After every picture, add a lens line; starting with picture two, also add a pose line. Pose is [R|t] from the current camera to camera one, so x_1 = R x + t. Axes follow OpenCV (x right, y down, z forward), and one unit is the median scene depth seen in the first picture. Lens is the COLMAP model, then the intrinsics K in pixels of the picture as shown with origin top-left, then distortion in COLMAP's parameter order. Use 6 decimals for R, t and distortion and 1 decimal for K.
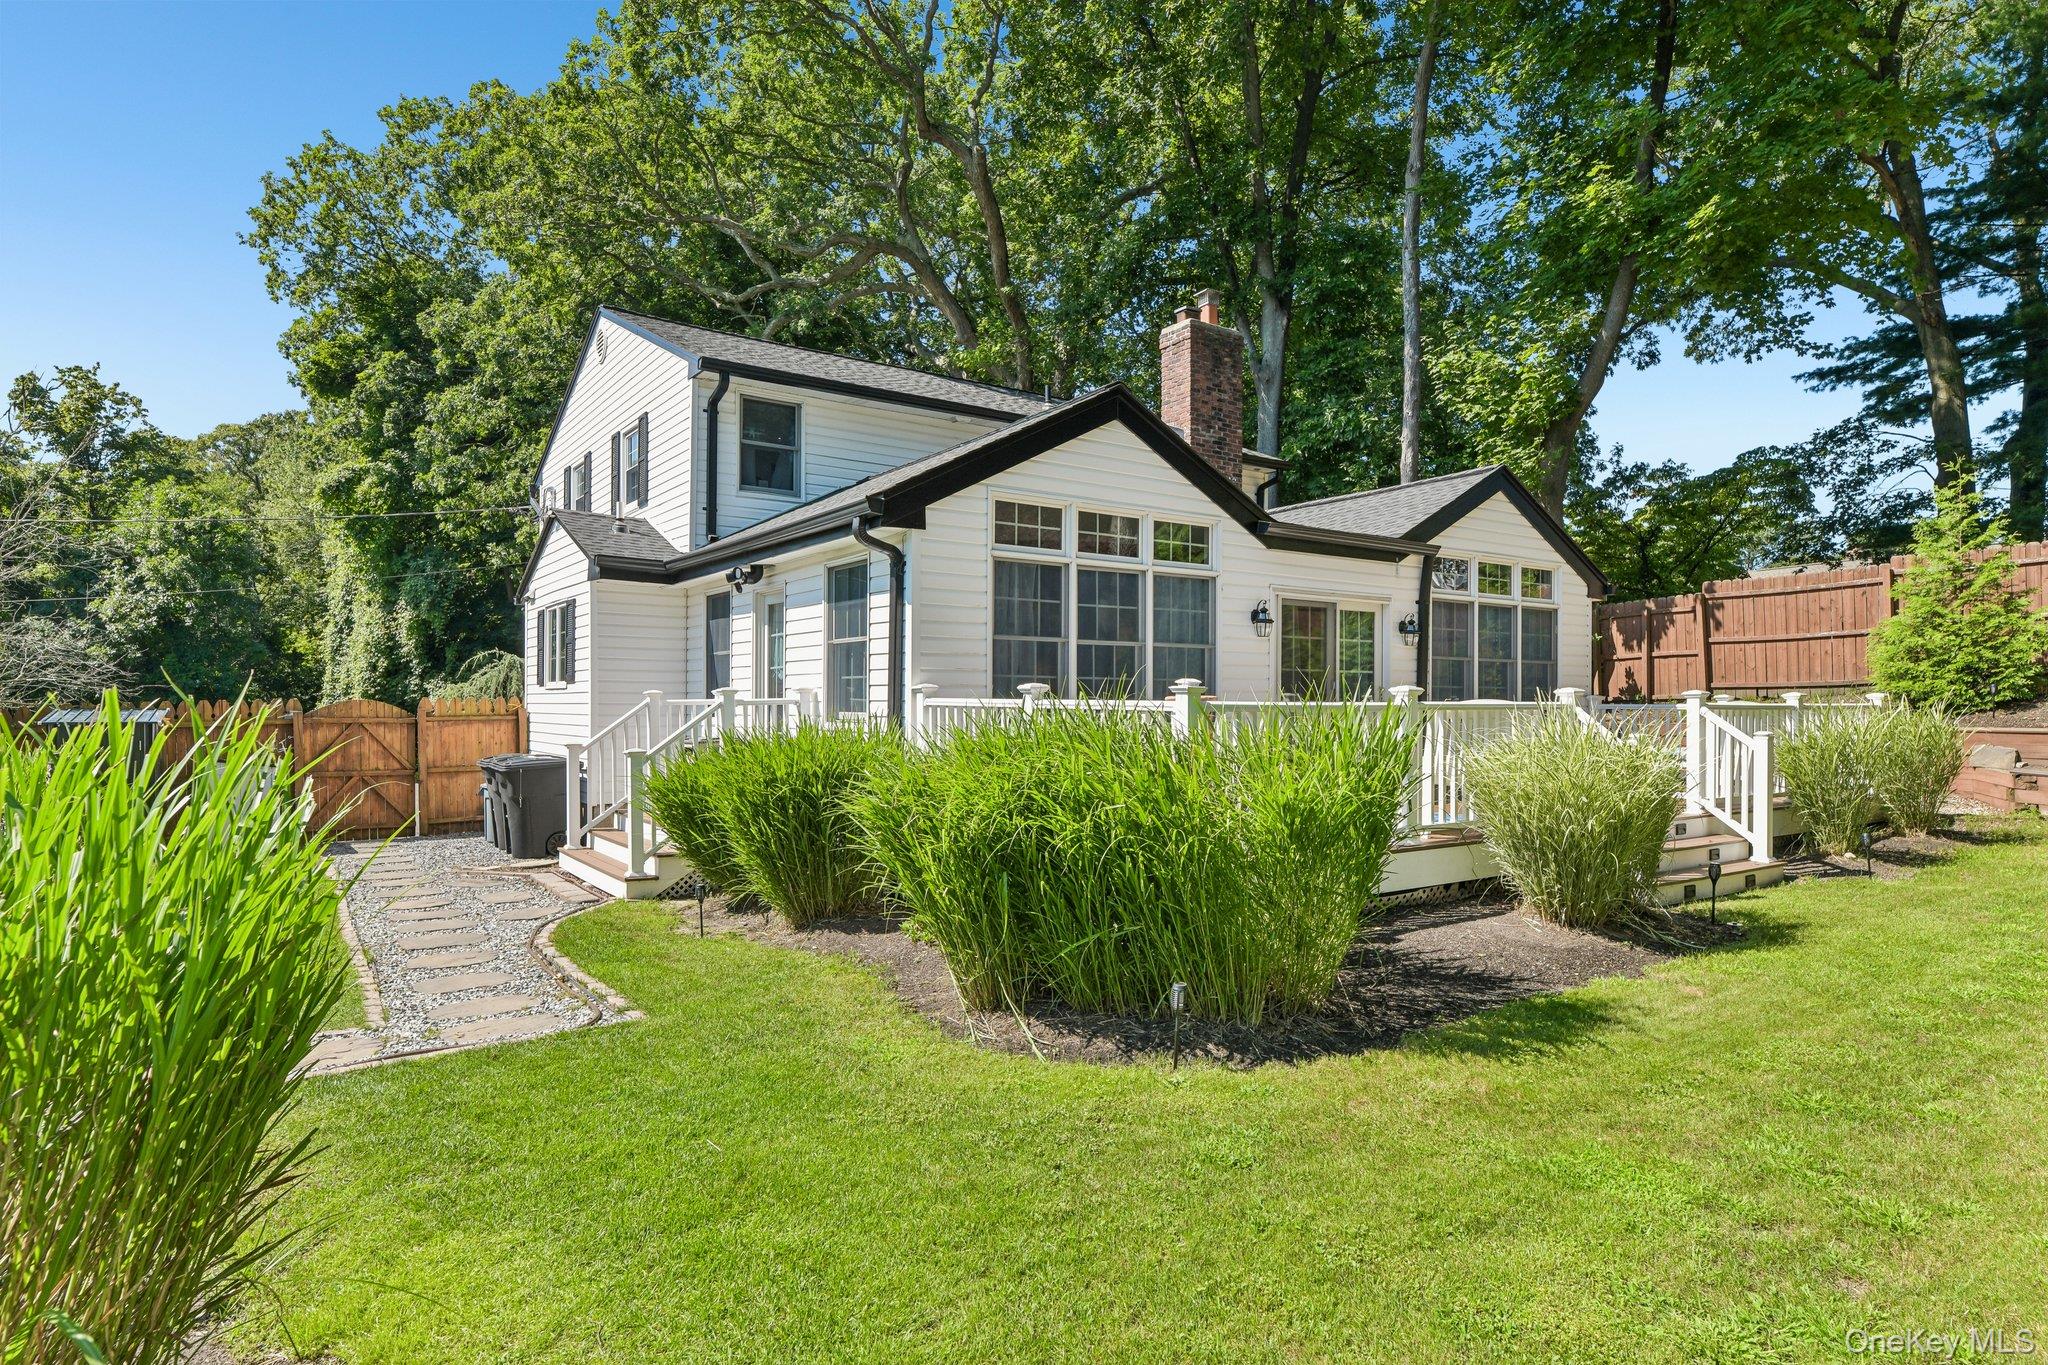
lens RADIAL K [[1114.2, 0, 1024.0], [0, 1114.2, 682.5], [0, 0, 1]] dist [-0.000652, -0.000076]
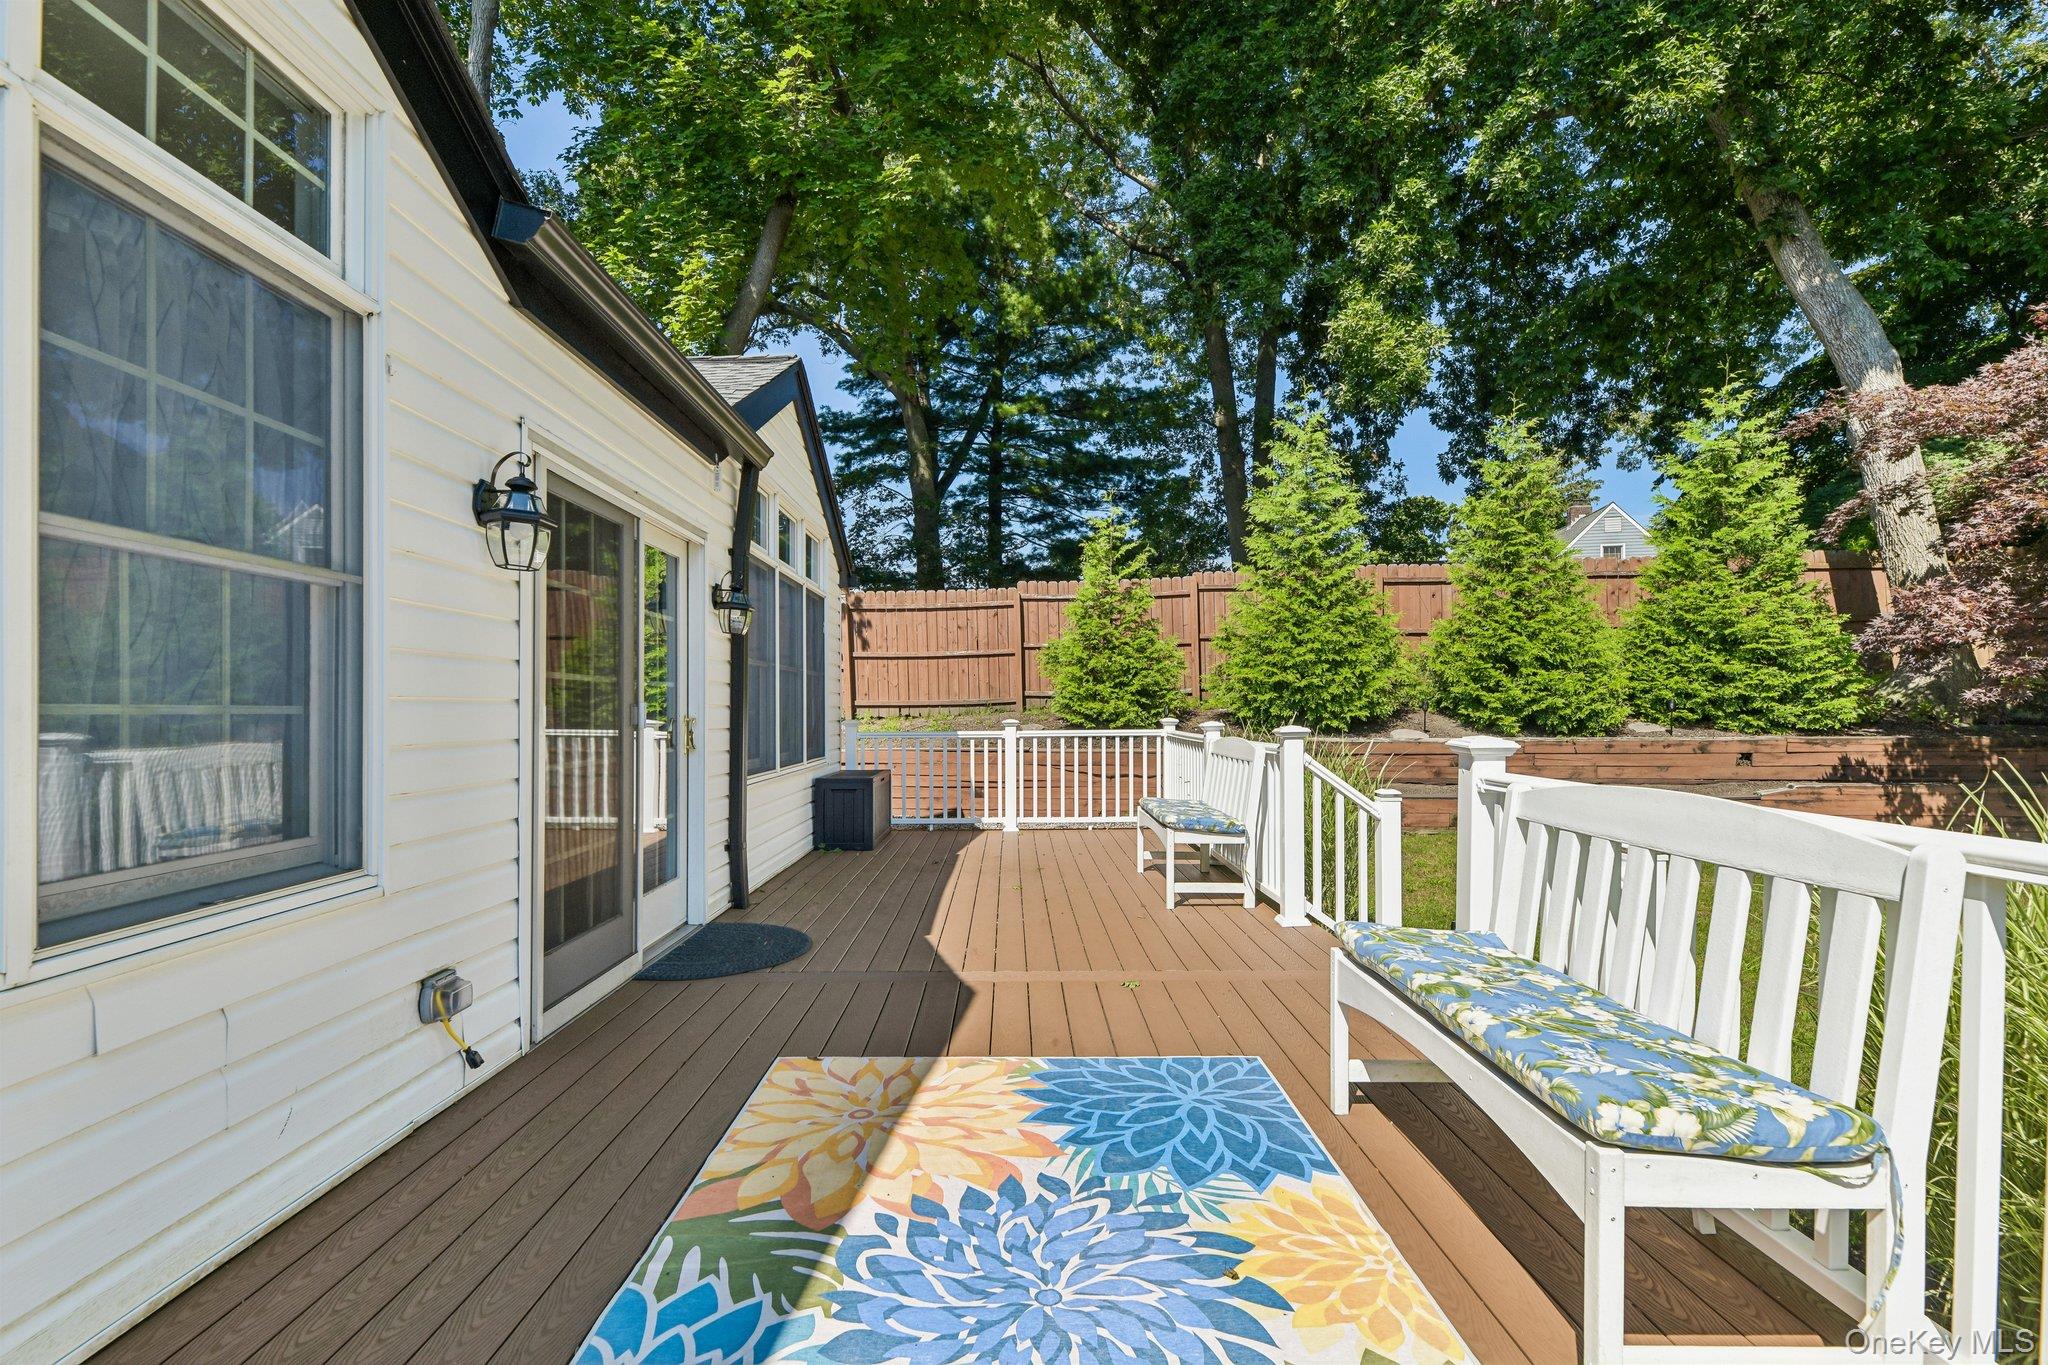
lens RADIAL K [[970.2, 0, 1031.6], [0, 970.2, 696.7], [0, 0, 1]] dist [0.013506, -0.001402]
pose [[0.577787, 0.006903, 0.816158, 0.057158], [-0.010670, 0.999943, -0.000904, -0.005133], [-0.816118, -0.008186, 0.577828, 0.558540]]
